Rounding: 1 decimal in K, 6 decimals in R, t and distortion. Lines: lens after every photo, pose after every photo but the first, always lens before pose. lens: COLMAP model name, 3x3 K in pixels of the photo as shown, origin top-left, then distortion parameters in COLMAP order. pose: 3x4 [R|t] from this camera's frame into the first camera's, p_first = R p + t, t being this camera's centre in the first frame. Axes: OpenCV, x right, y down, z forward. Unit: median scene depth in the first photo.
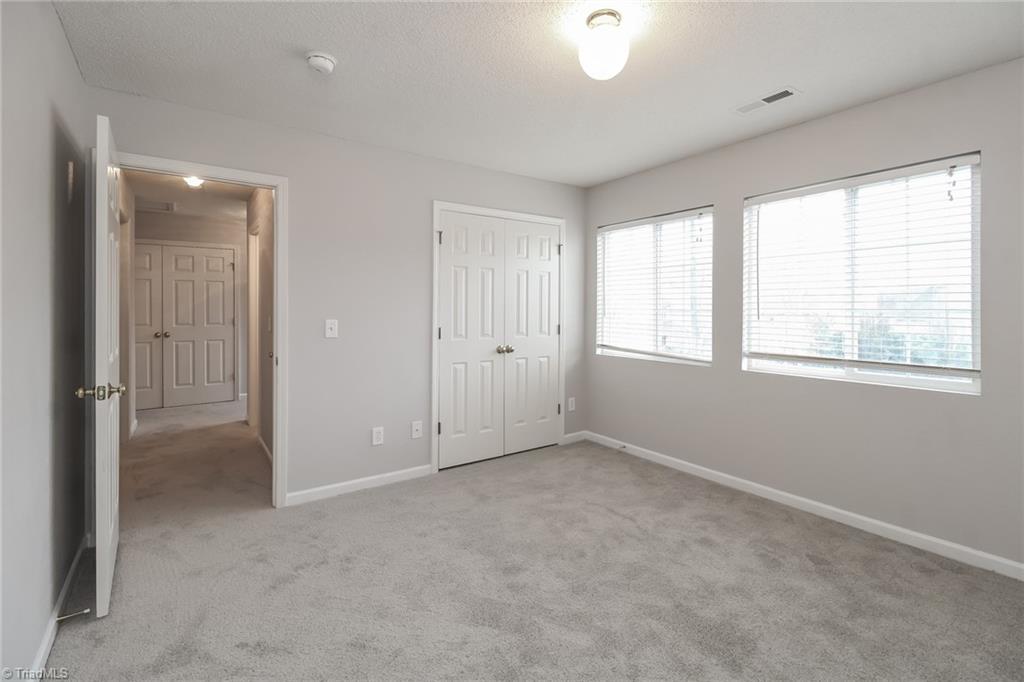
lens RADIAL K [[478.3, 0, 500.5], [0, 478.3, 312.5], [0, 0, 1]] dist [0.013947, 0.000901]
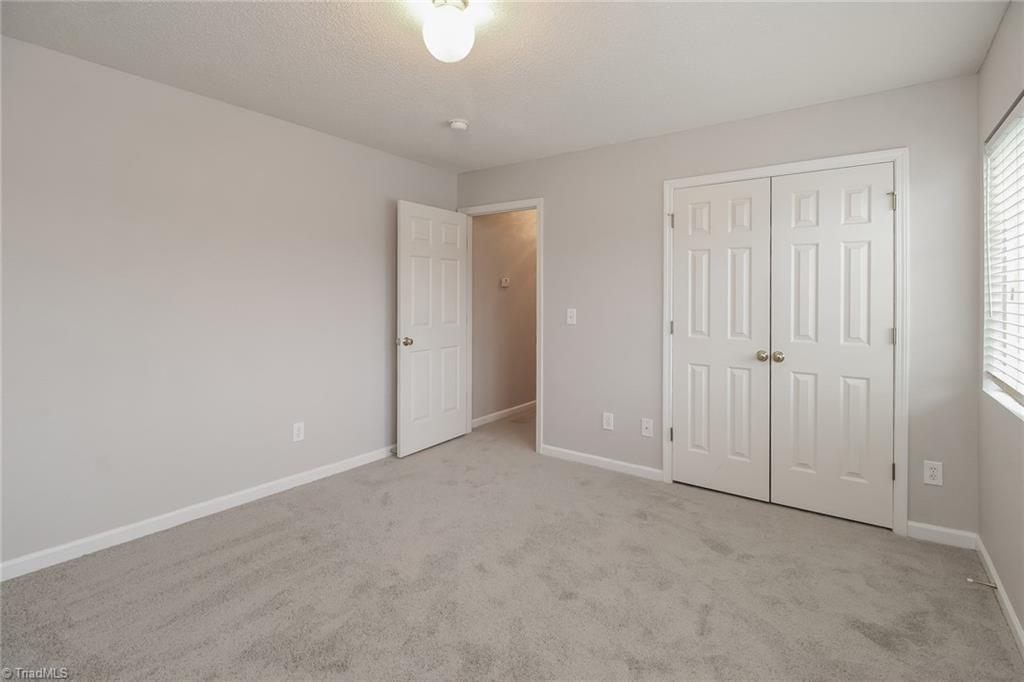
lens RADIAL K [[478.3, 0, 518.3], [0, 478.3, 299.7], [0, 0, 1]] dist [0.013947, 0.000901]
pose [[0.342529, 0.002318, -0.939504, 0.606223], [-0.011287, 0.999935, -0.001648, -0.004233], [0.939439, 0.011169, 0.342533, 0.416411]]
